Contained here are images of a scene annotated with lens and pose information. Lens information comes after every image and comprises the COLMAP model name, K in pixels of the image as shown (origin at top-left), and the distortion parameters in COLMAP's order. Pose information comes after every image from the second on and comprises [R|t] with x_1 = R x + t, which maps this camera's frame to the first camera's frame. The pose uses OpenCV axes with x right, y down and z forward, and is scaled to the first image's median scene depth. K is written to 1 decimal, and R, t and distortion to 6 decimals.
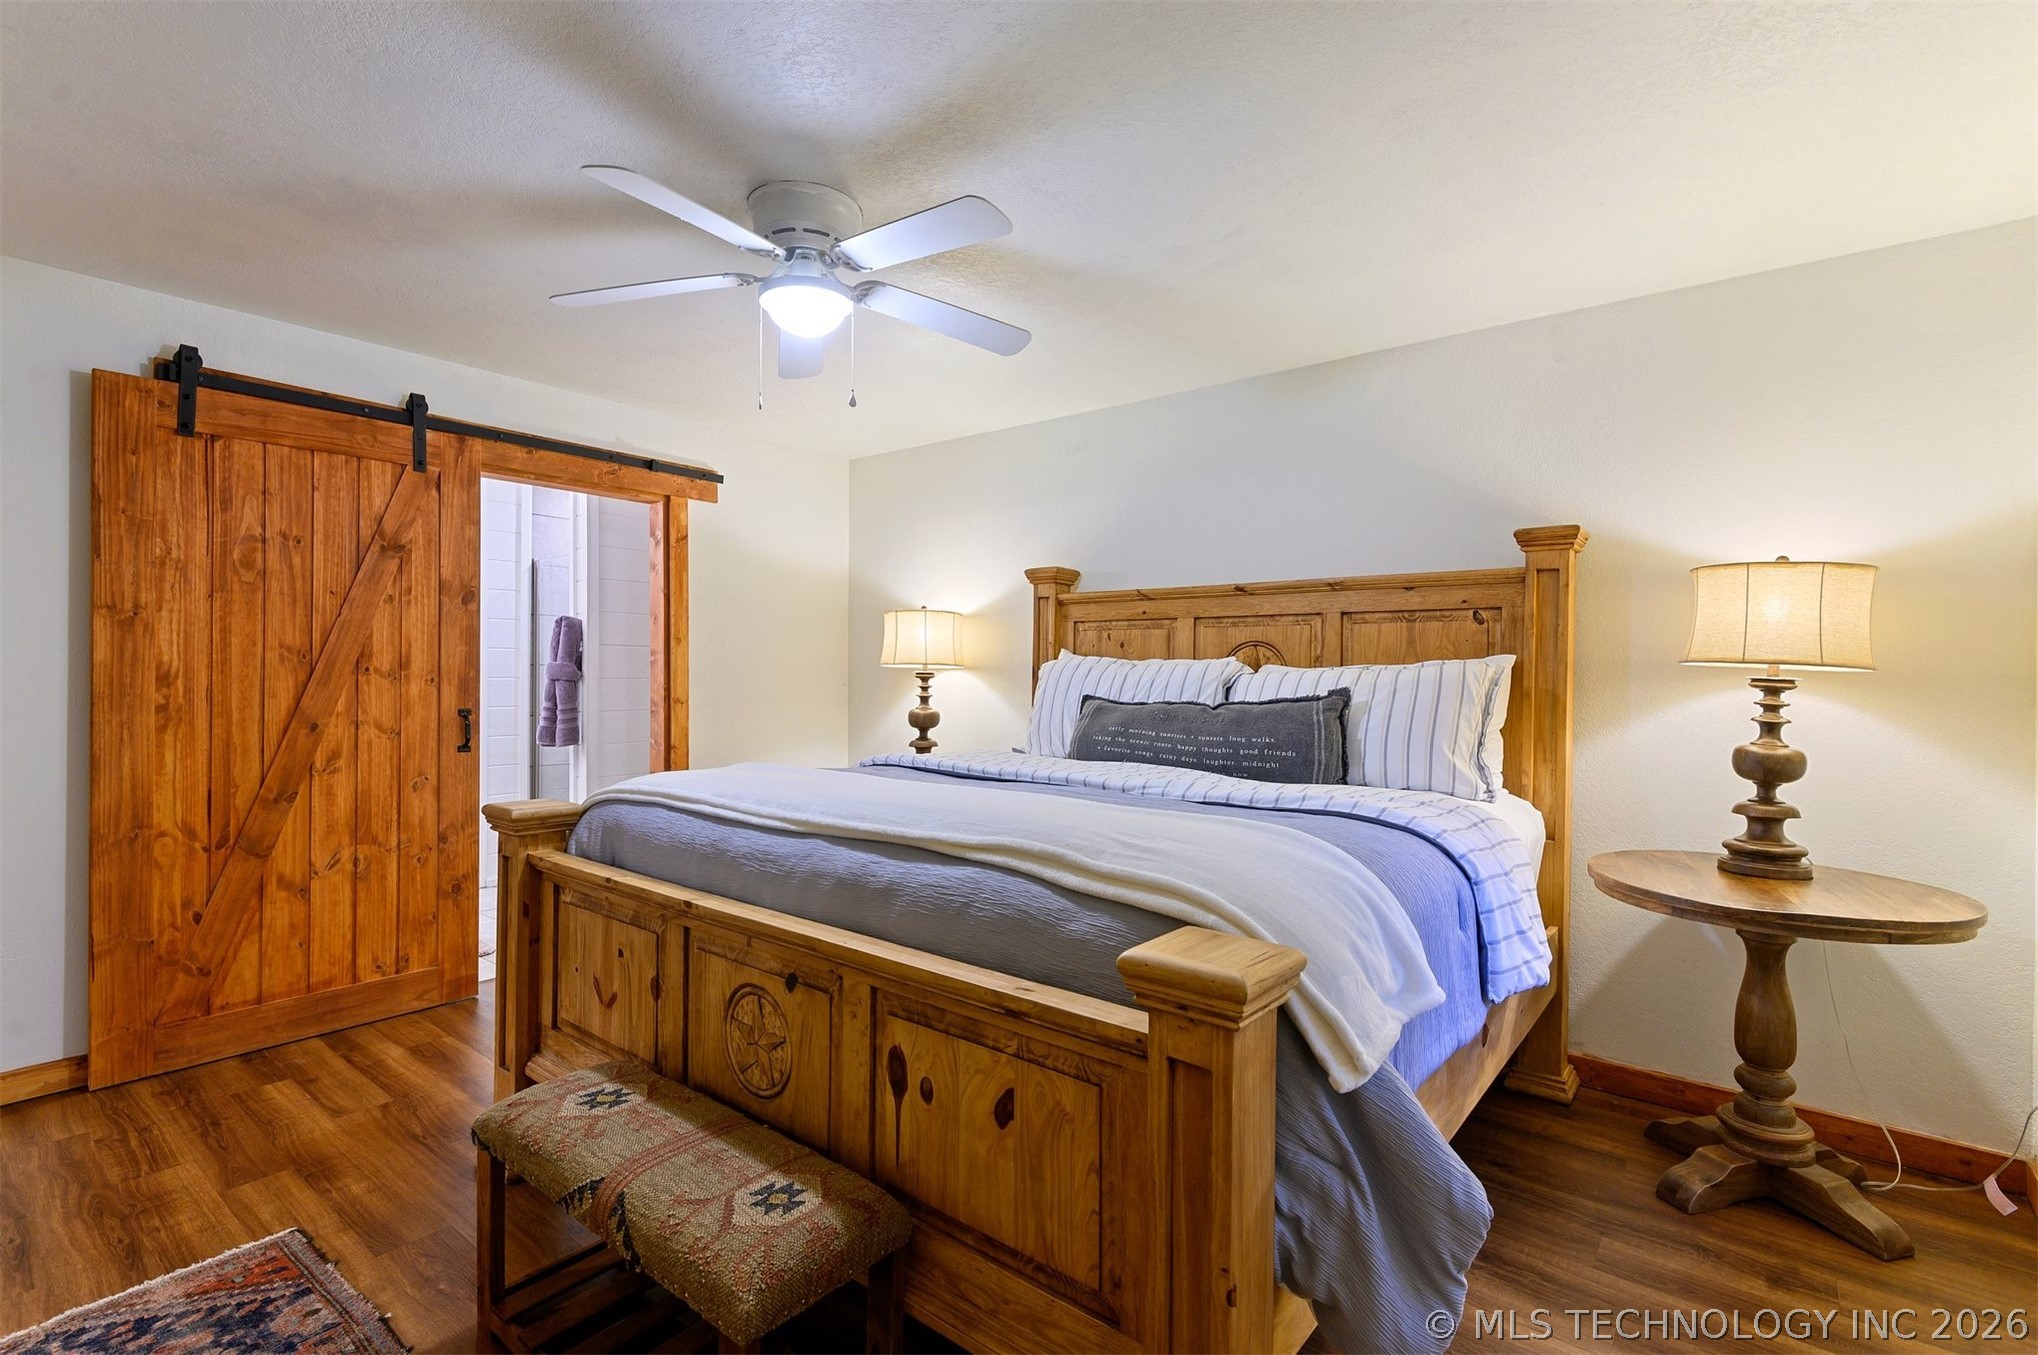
lens RADIAL K [[922.8, 0, 1006.8], [0, 922.8, 687.7], [0, 0, 1]] dist [0.014576, -0.009140]
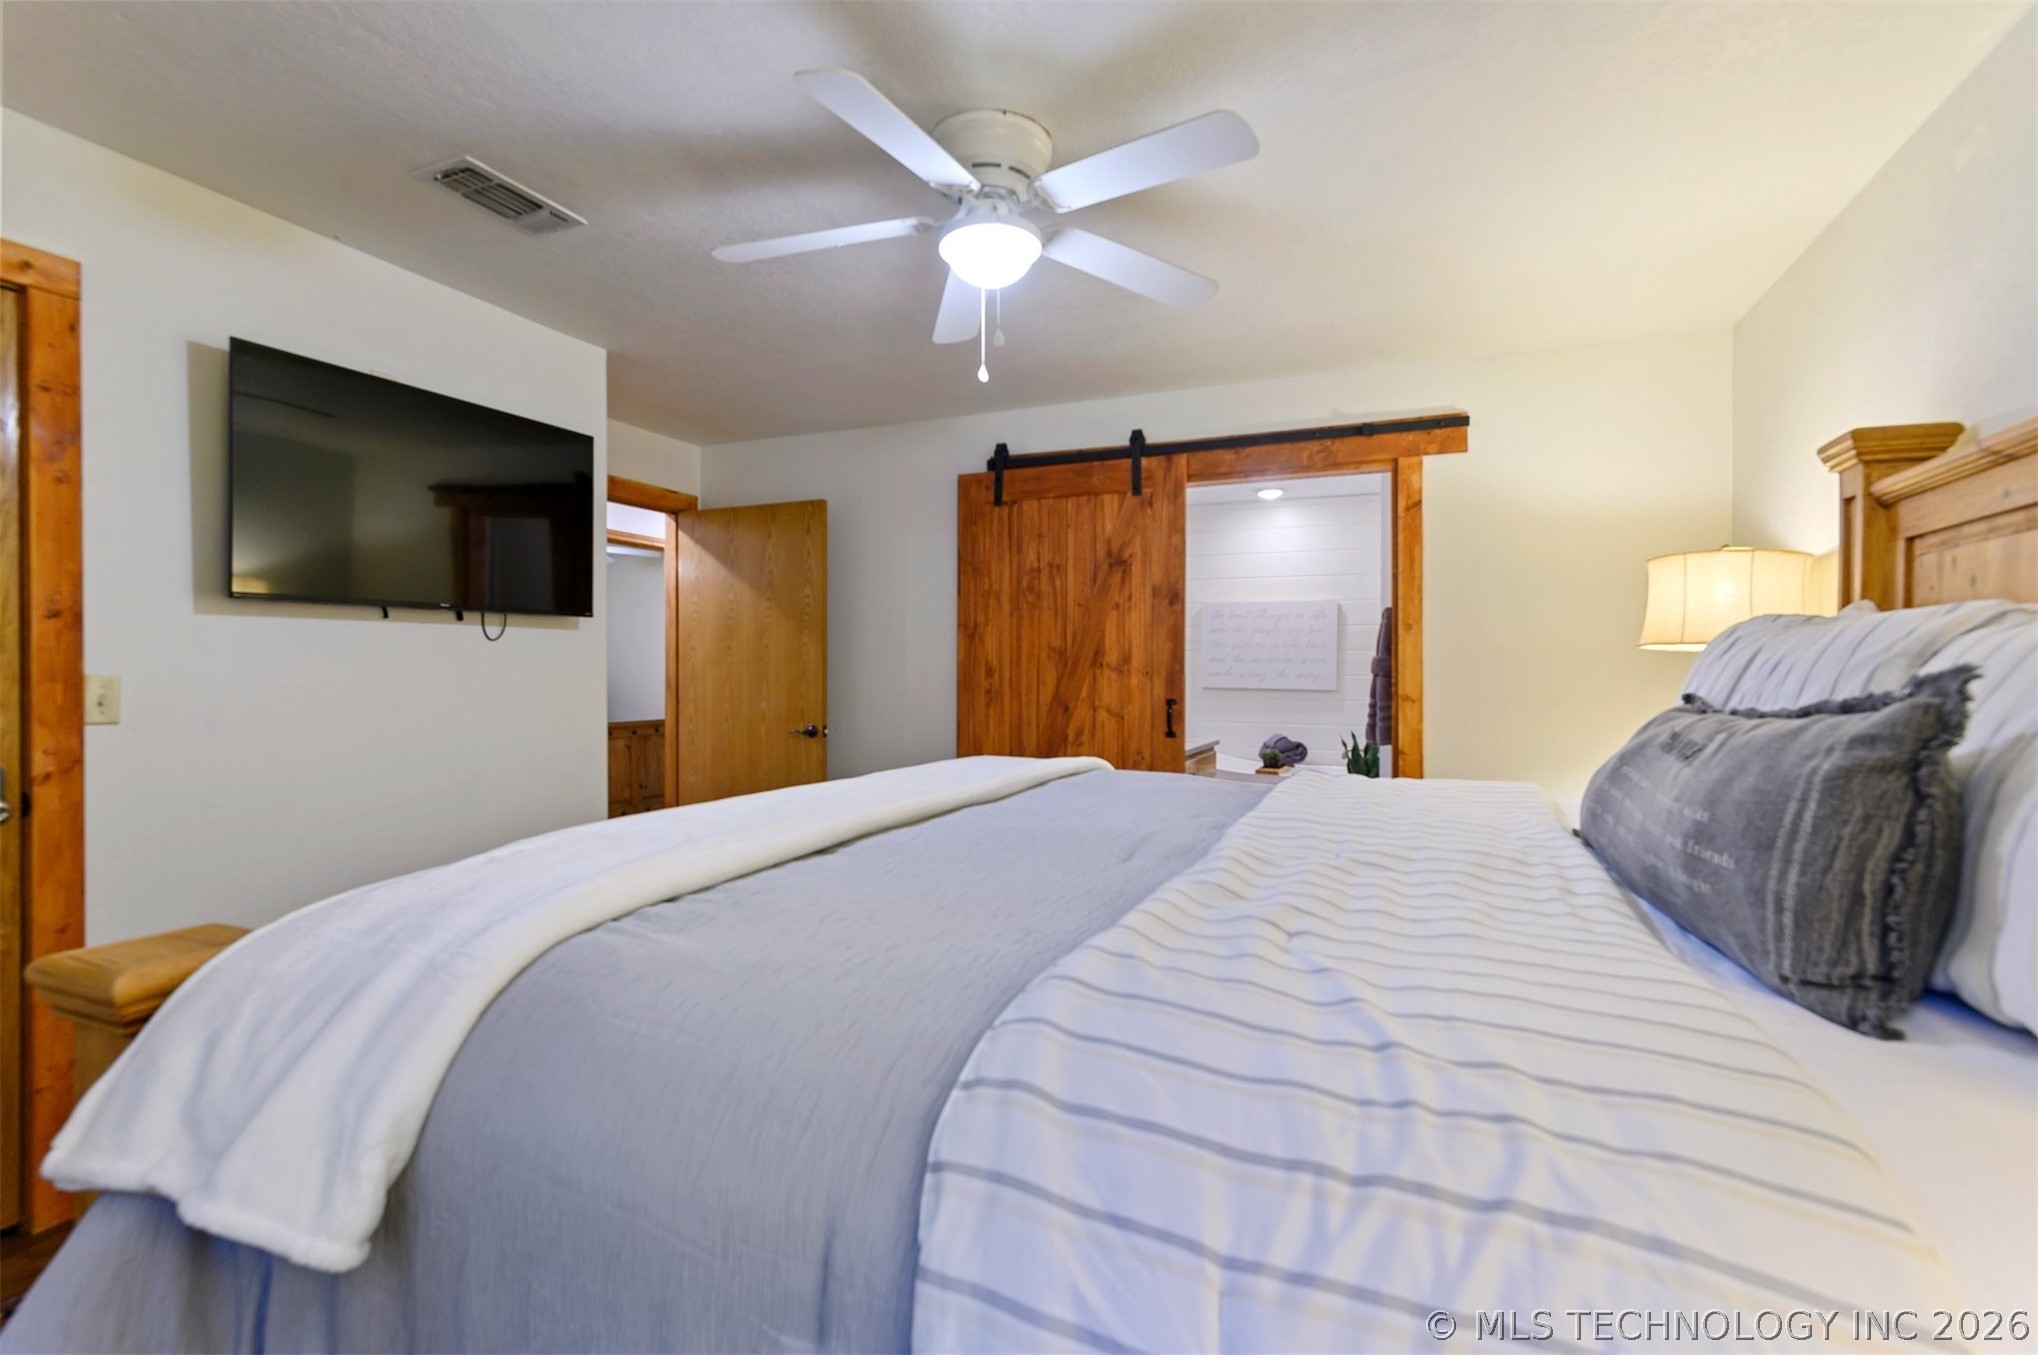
lens RADIAL K [[922.8, 0, 1004.5], [0, 922.8, 684.5], [0, 0, 1]] dist [0.014576, -0.009140]
pose [[0.288710, 0.005515, -0.957401, 0.443260], [-0.014122, 0.999899, 0.001502, 0.007181], [0.957312, 0.013086, 0.288759, 0.508943]]
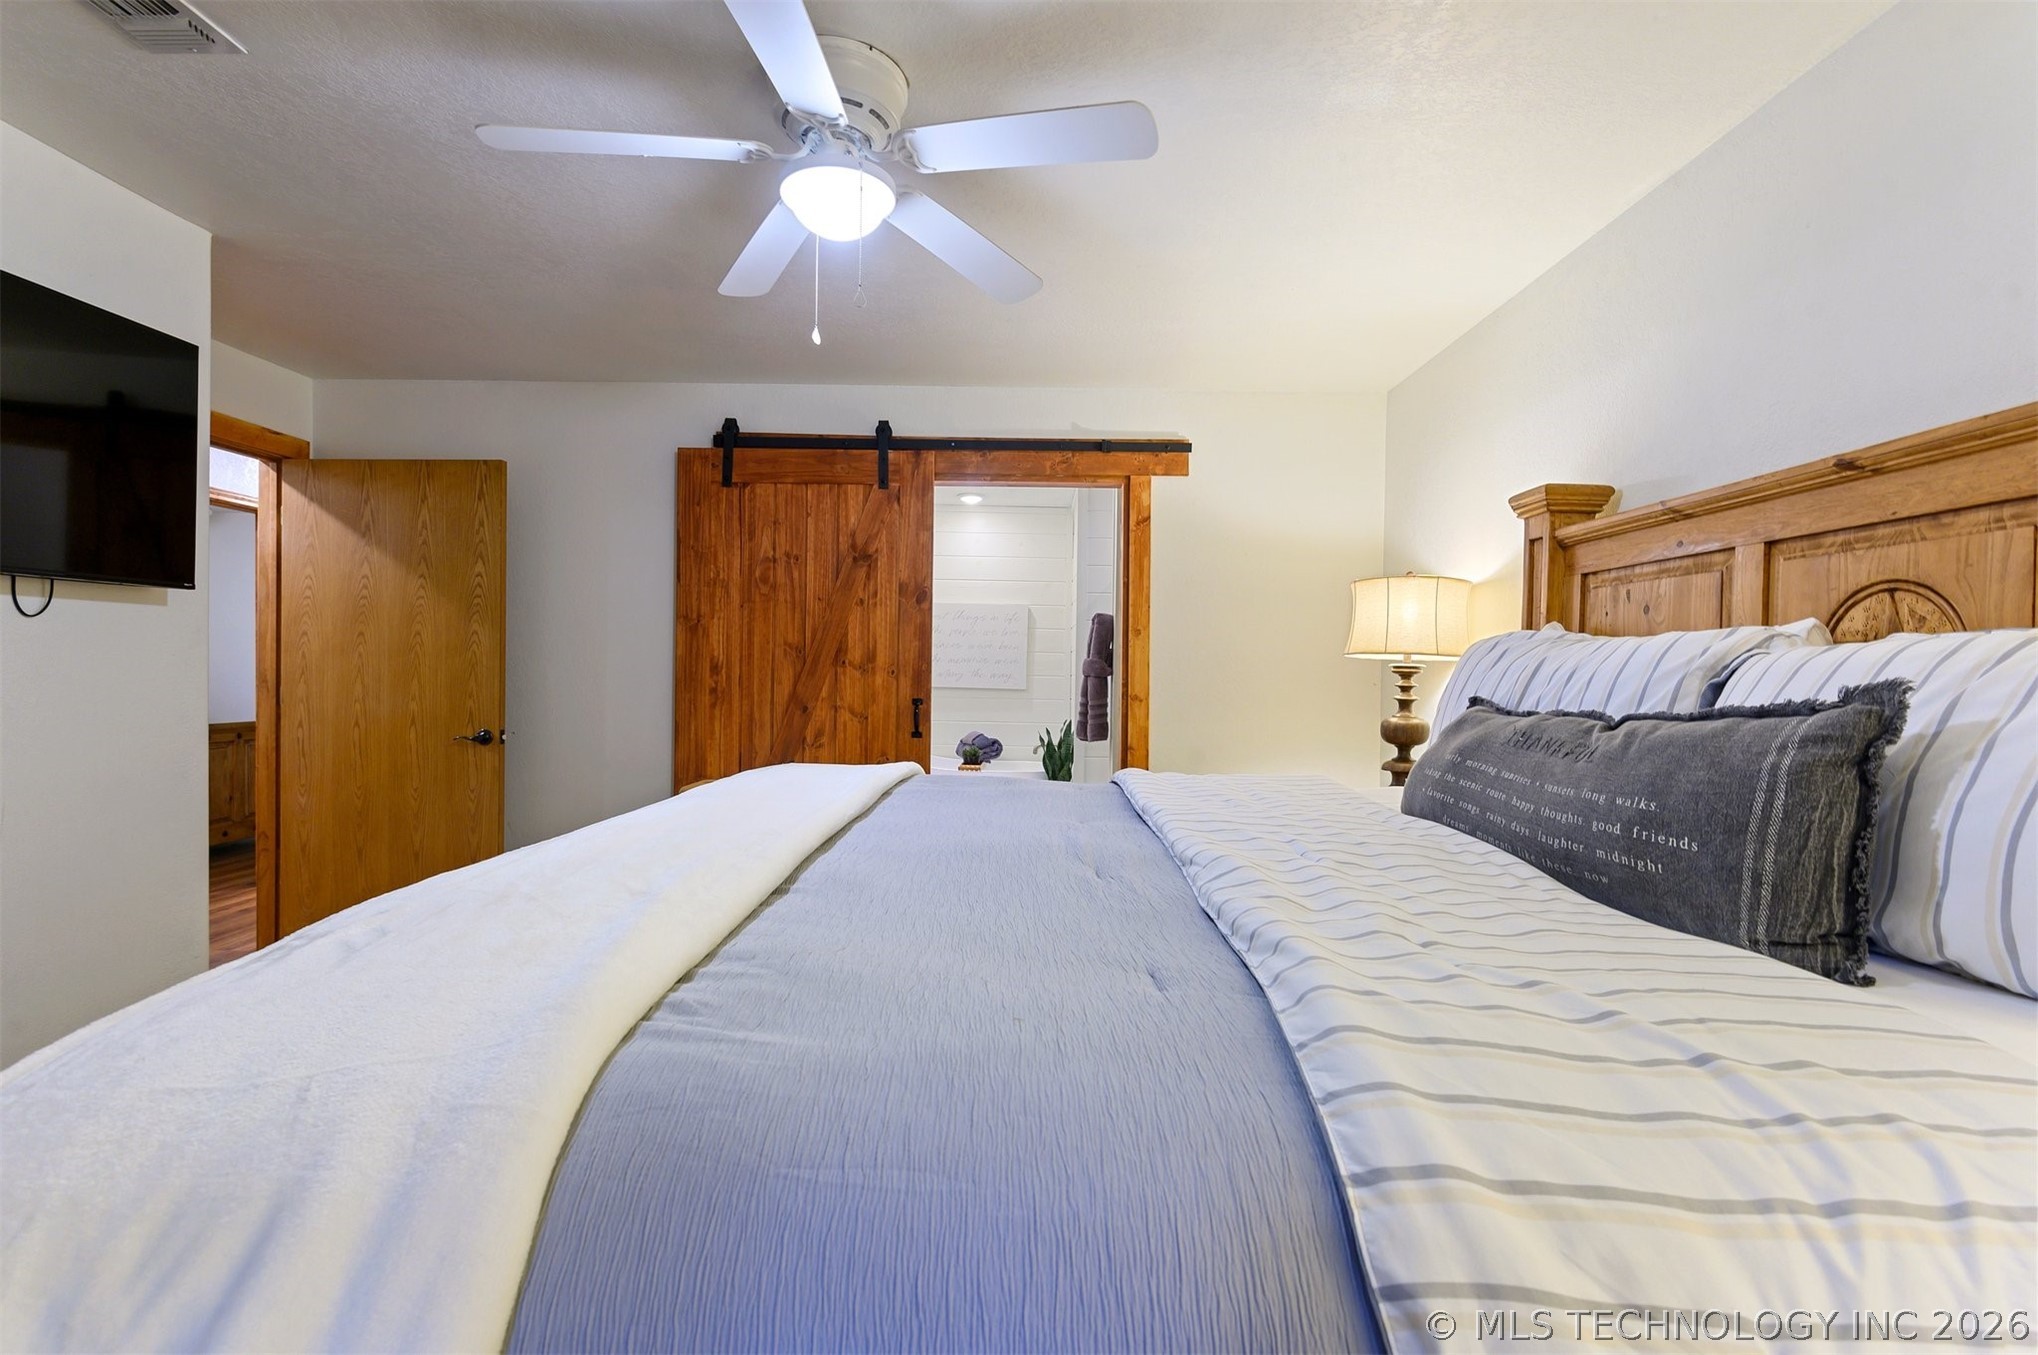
lens RADIAL K [[922.8, 0, 1008.1], [0, 922.8, 684.7], [0, 0, 1]] dist [0.014576, -0.009140]
pose [[0.628779, 0.010488, -0.777513, 0.347628], [-0.020460, 0.999786, -0.003060, 0.007698], [0.777315, 0.017832, 0.628859, 0.415143]]
